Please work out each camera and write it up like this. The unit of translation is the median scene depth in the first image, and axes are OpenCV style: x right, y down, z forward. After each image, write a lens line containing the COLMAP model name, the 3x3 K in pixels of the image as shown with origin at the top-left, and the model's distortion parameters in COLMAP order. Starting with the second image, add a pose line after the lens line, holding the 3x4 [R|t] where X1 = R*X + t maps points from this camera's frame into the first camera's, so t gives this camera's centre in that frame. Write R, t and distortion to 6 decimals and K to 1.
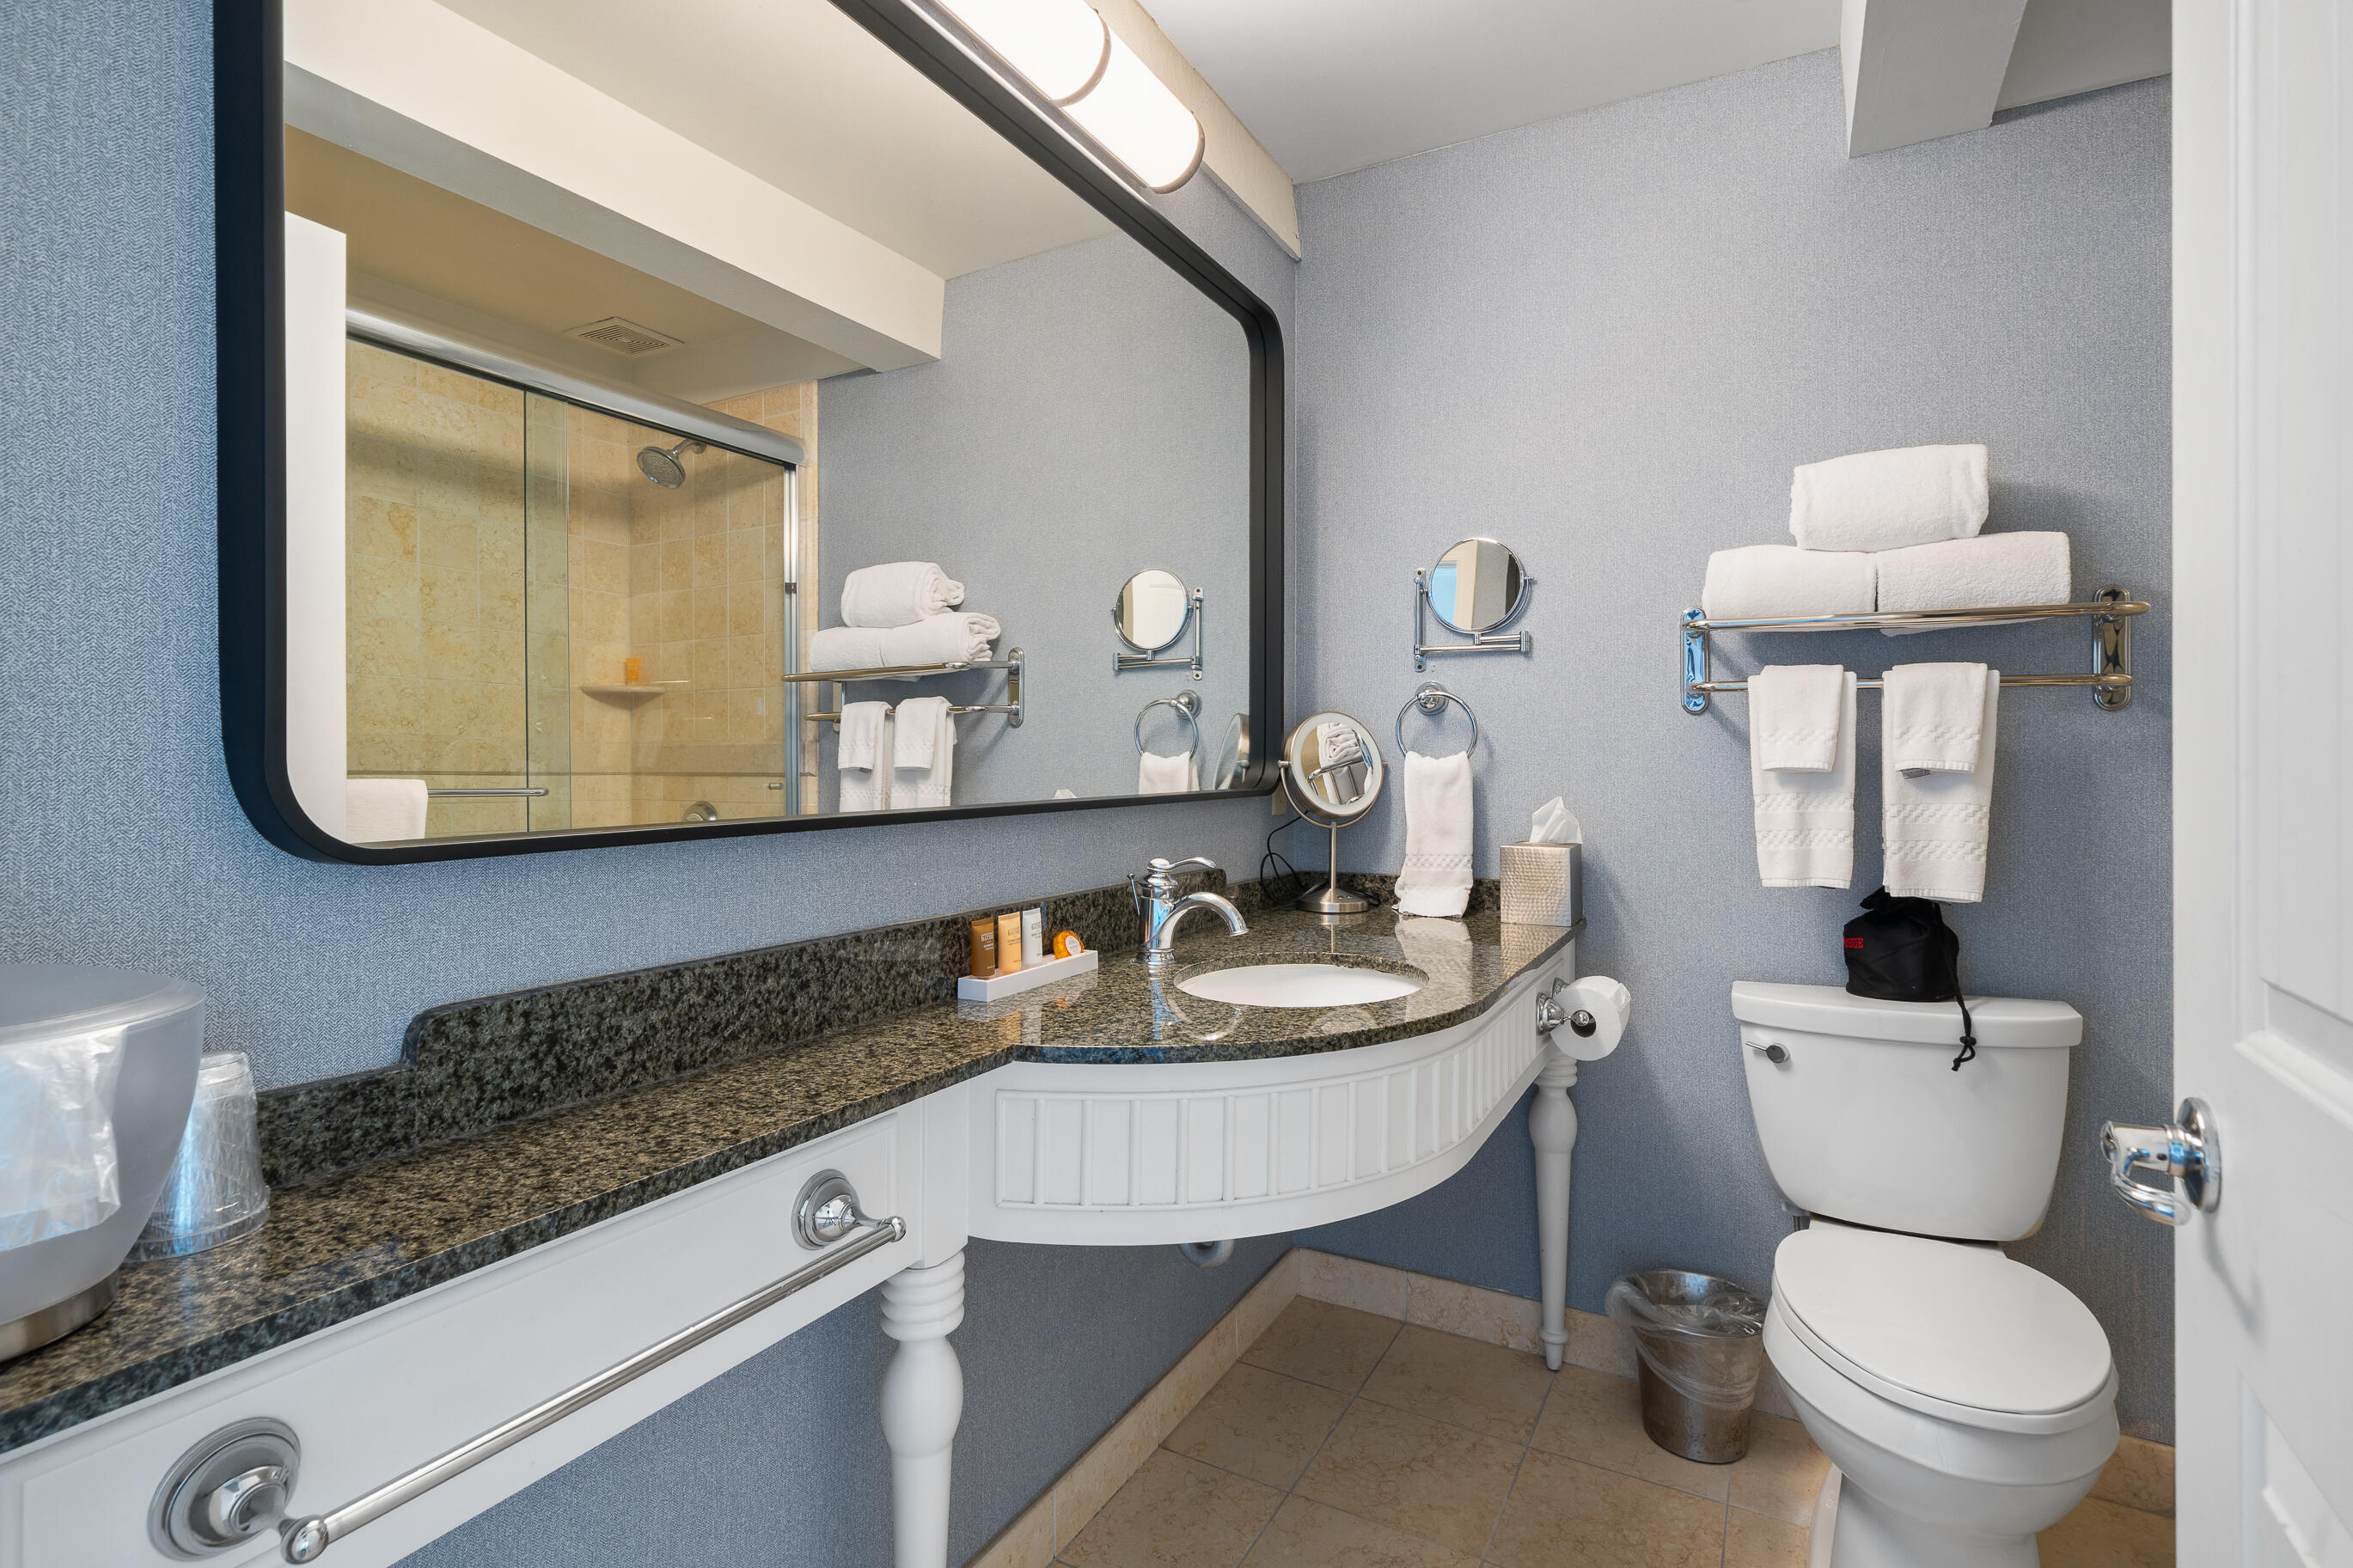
lens RADIAL K [[1105.2, 0, 1175.5], [0, 1105.2, 740.8], [0, 0, 1]] dist [0.012732, -0.000005]
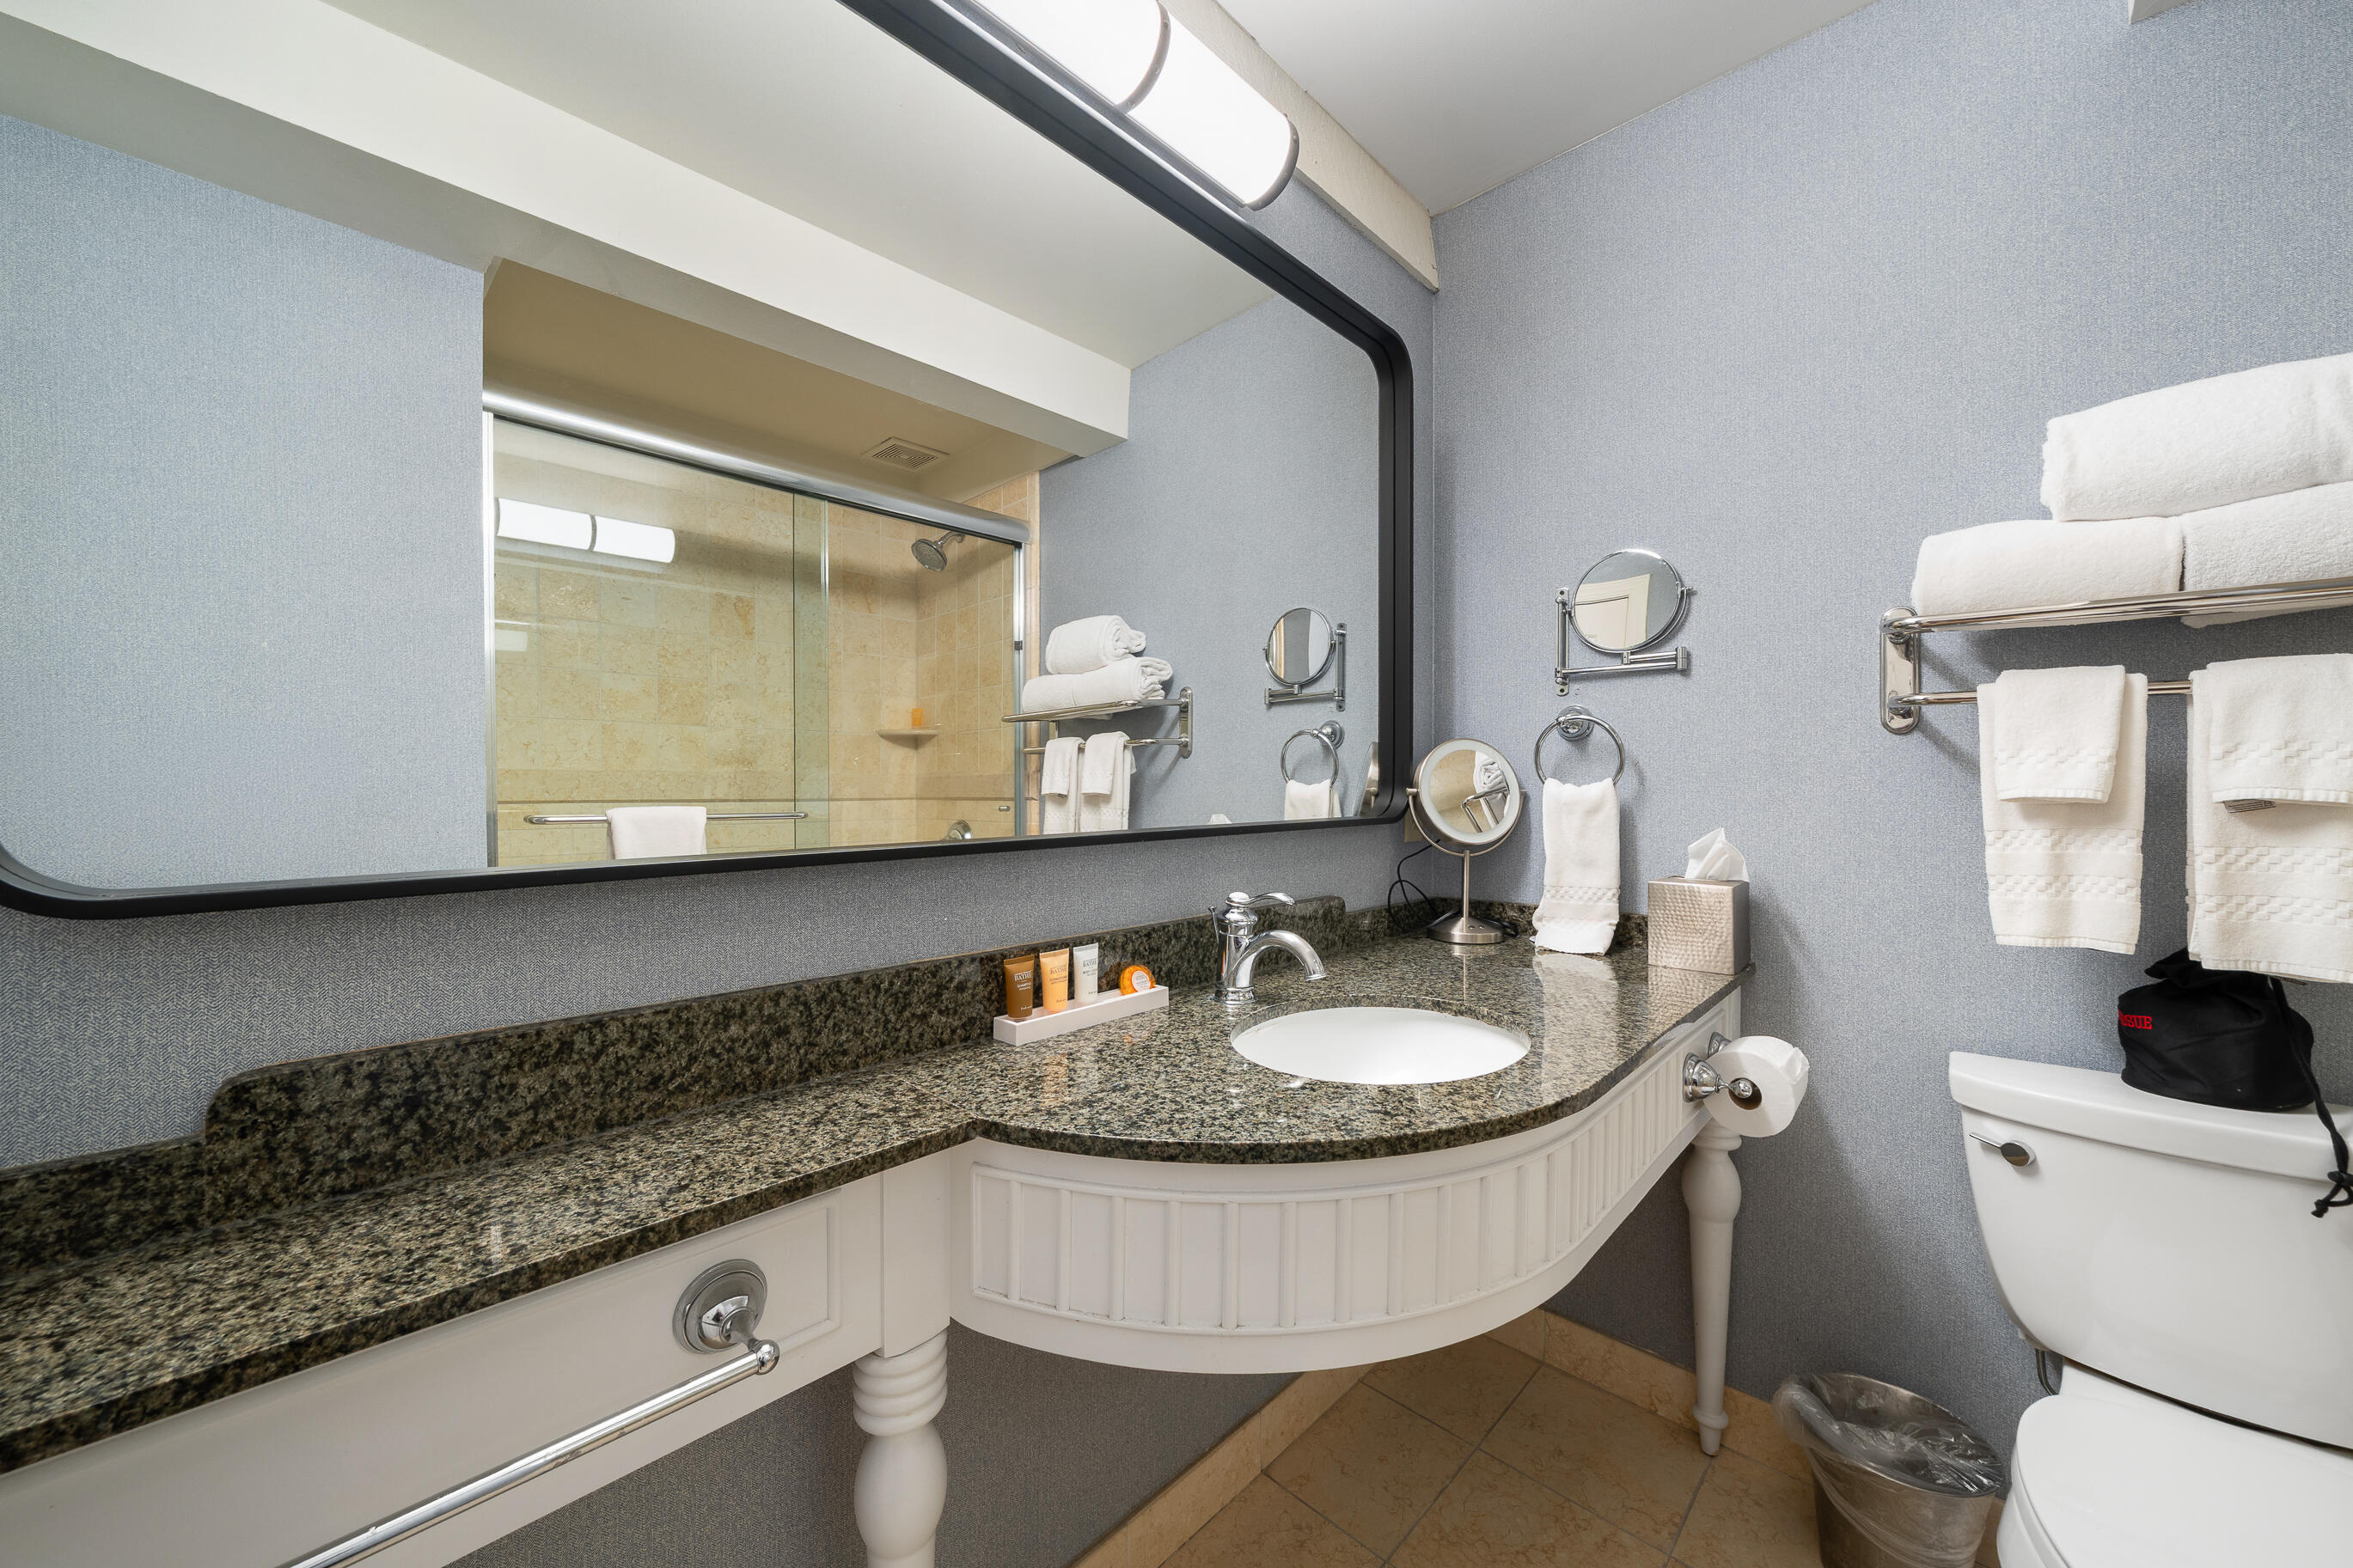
lens RADIAL K [[856.3, 0, 1176.5], [0, 856.3, 784.0], [0, 0, 1]] dist [-0.000874, -0.000040]
pose [[0.966414, -0.002290, -0.256979, 0.110482], [0.006644, 0.999849, 0.016077, 0.000679], [0.256904, -0.017244, 0.966283, 0.242703]]
